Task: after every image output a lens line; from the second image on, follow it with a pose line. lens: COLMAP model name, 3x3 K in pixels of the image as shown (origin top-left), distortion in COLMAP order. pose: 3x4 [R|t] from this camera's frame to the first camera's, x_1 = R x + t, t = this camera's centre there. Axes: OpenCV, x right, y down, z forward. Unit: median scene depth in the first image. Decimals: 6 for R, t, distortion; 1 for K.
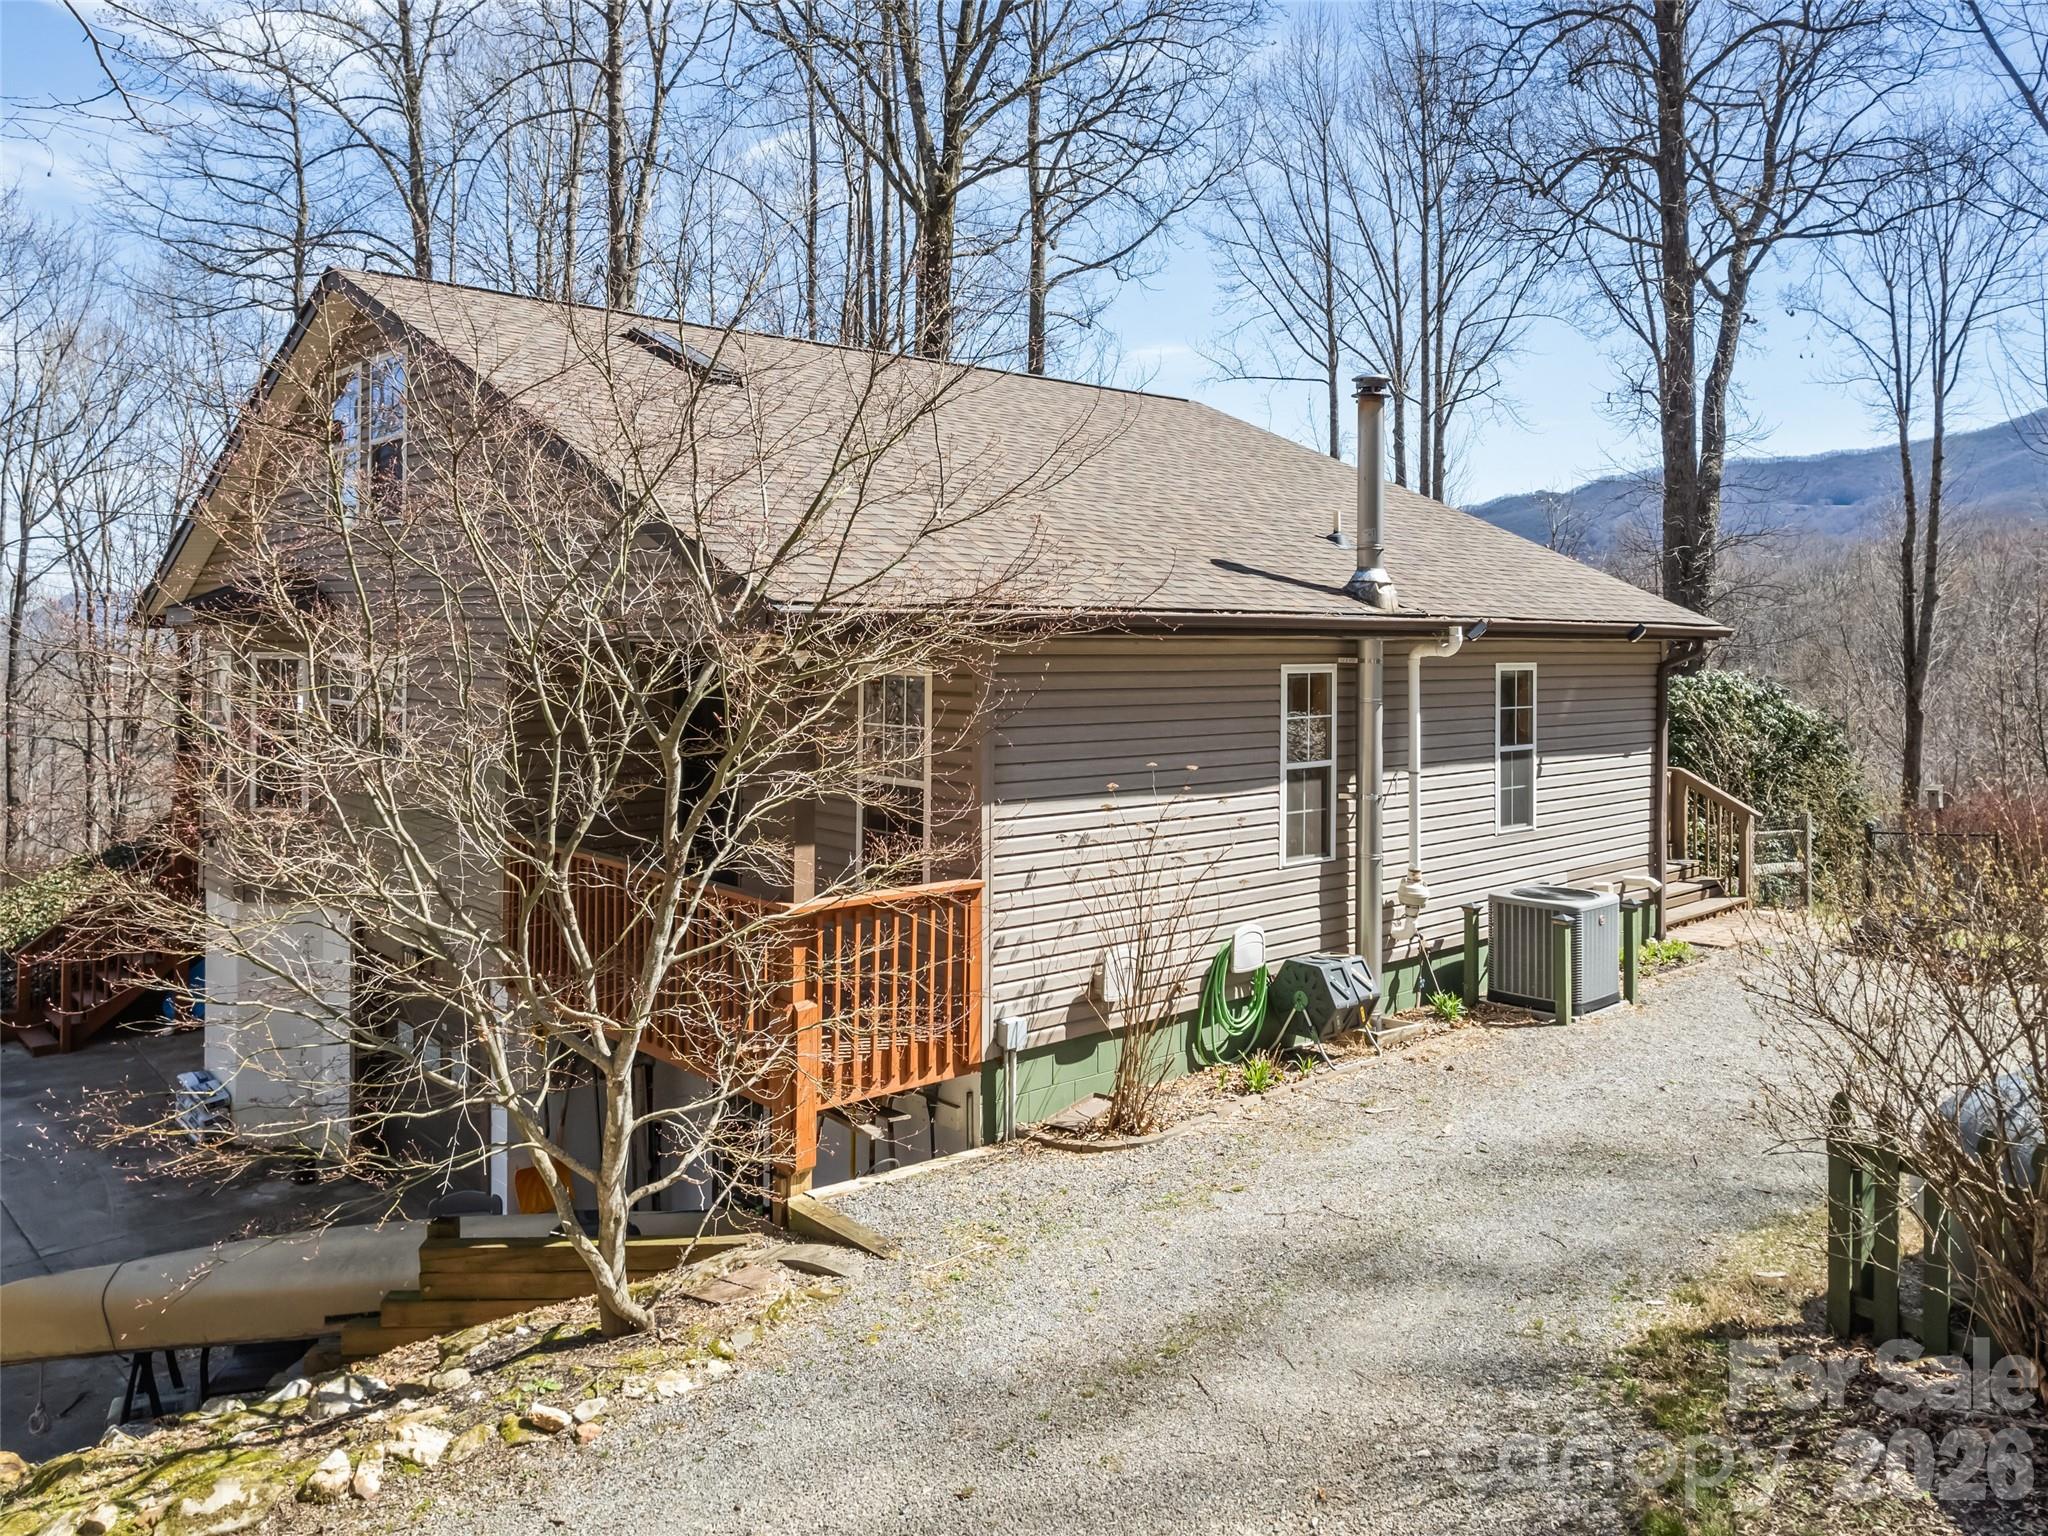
lens RADIAL K [[1486.2, 0, 1040.5], [0, 1486.2, 778.1], [0, 0, 1]] dist [-0.106875, 0.105228]
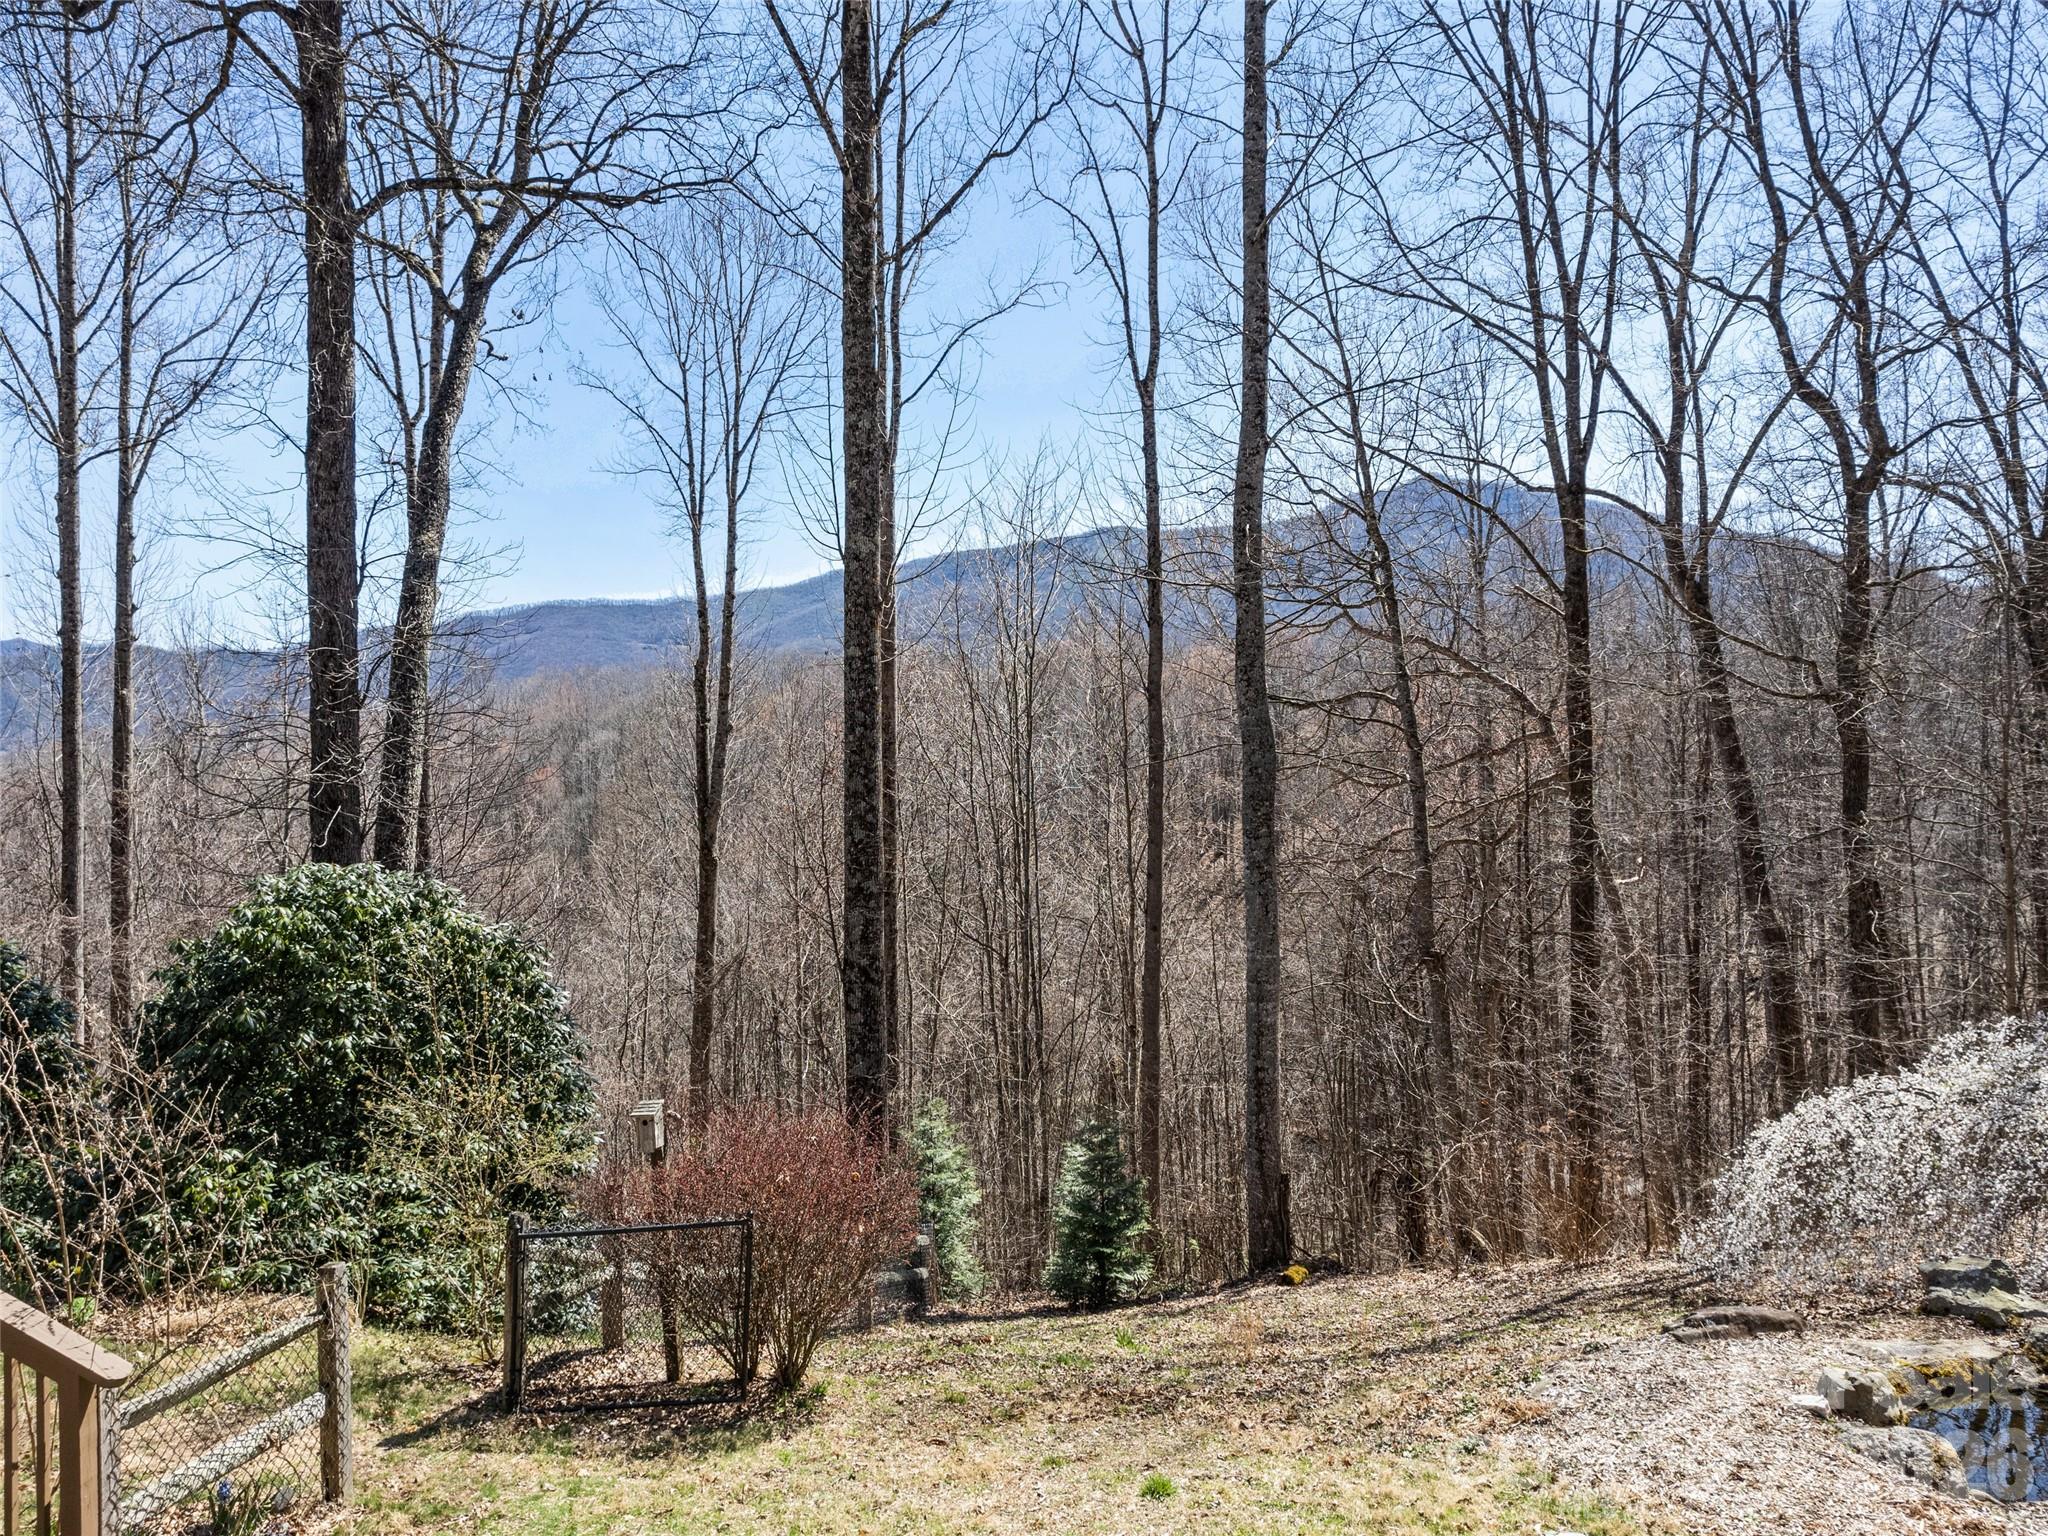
lens RADIAL K [[1486.2, 0, 1040.5], [0, 1486.2, 778.1], [0, 0, 1]] dist [-0.106875, 0.105228]
pose [[0.724003, 0.032640, 0.689024, 0.141368], [0.024829, 0.997000, -0.073318, -0.025281], [-0.689349, 0.070190, 0.721021, 0.230752]]
